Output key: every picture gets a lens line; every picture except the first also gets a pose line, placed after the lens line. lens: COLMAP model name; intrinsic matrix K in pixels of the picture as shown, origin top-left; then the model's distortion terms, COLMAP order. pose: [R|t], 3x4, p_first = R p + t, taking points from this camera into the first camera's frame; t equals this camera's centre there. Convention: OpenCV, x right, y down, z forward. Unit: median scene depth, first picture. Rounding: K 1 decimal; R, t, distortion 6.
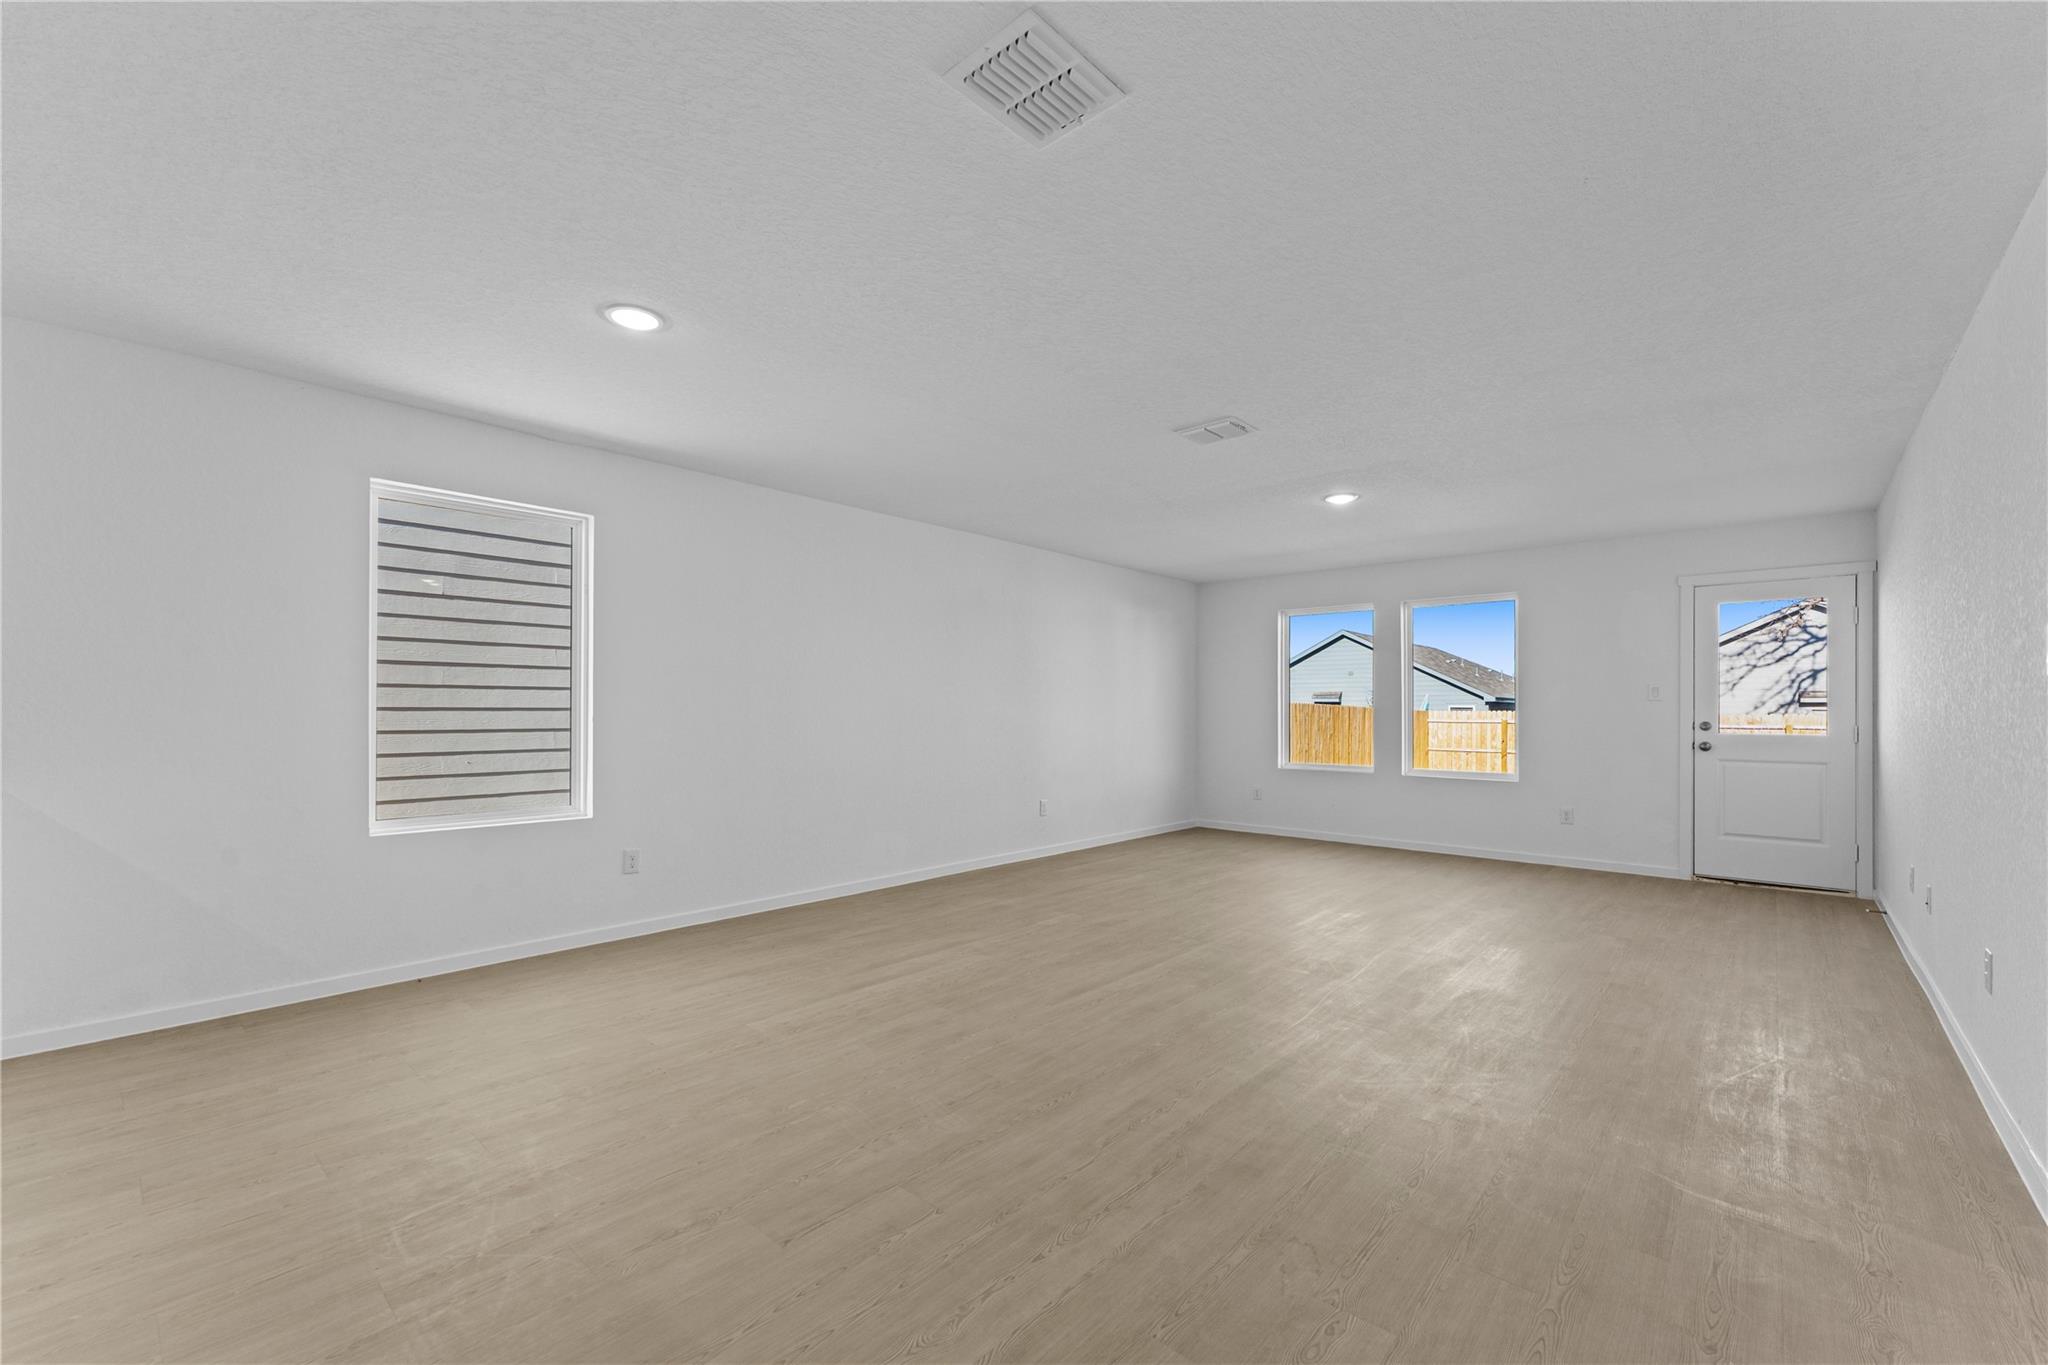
lens RADIAL K [[819.8, 0, 1030.1], [0, 819.8, 697.4], [0, 0, 1]] dist [0.001431, 0.000020]
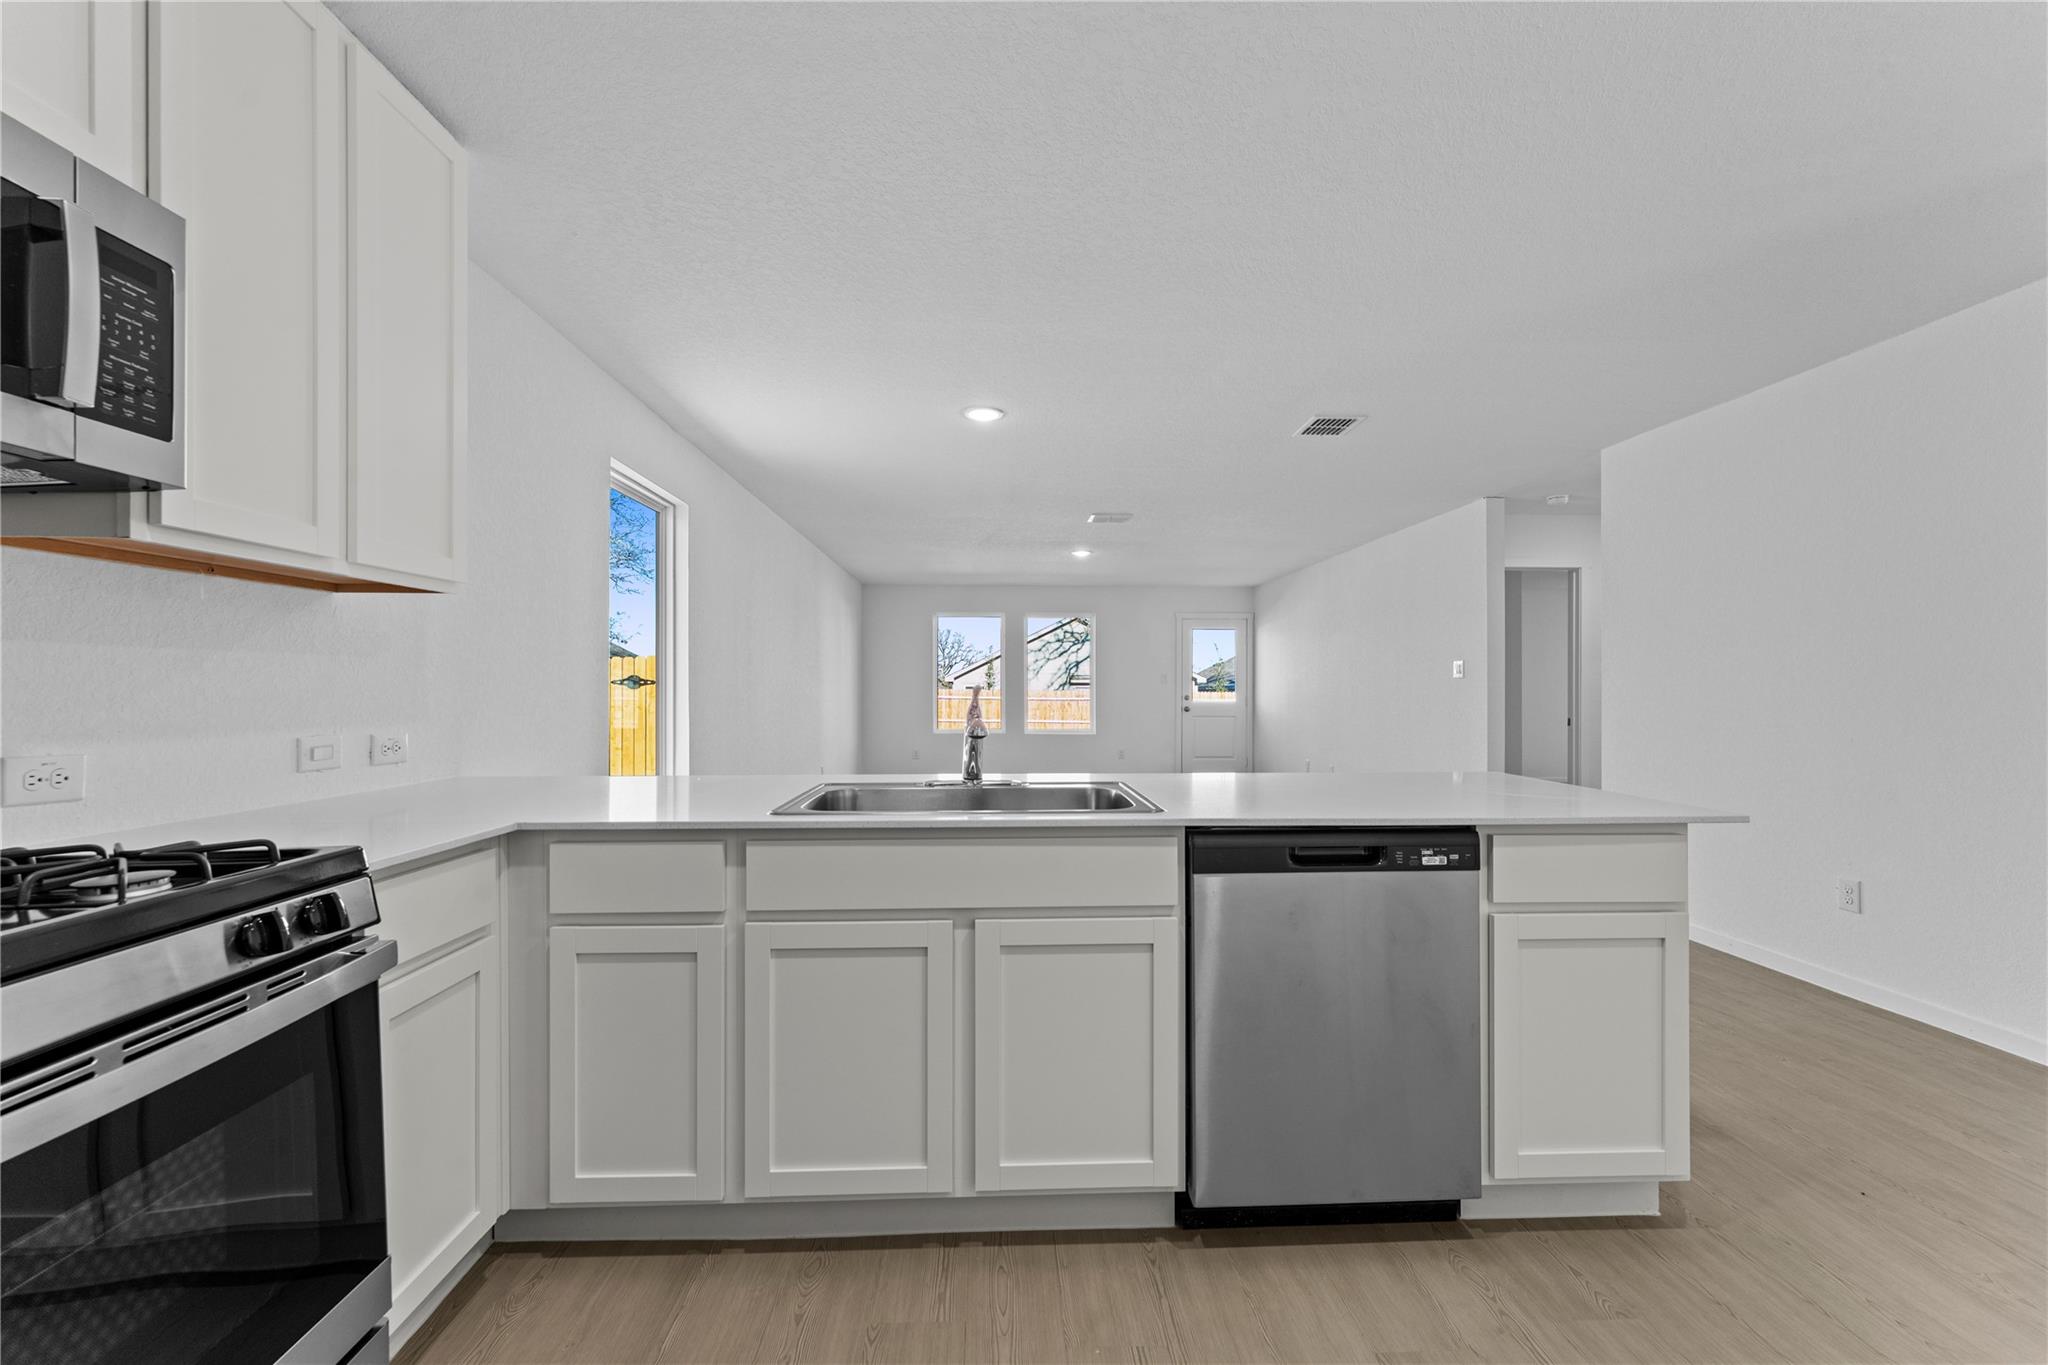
lens RADIAL K [[819.8, 0, 1009.1], [0, 819.8, 688.6], [0, 0, 1]] dist [0.001431, 0.000020]
pose [[0.720511, -0.001742, 0.693442, -0.909523], [-0.008791, 0.999894, 0.011647, -0.003250], [-0.693388, -0.014488, 0.720419, -0.027736]]
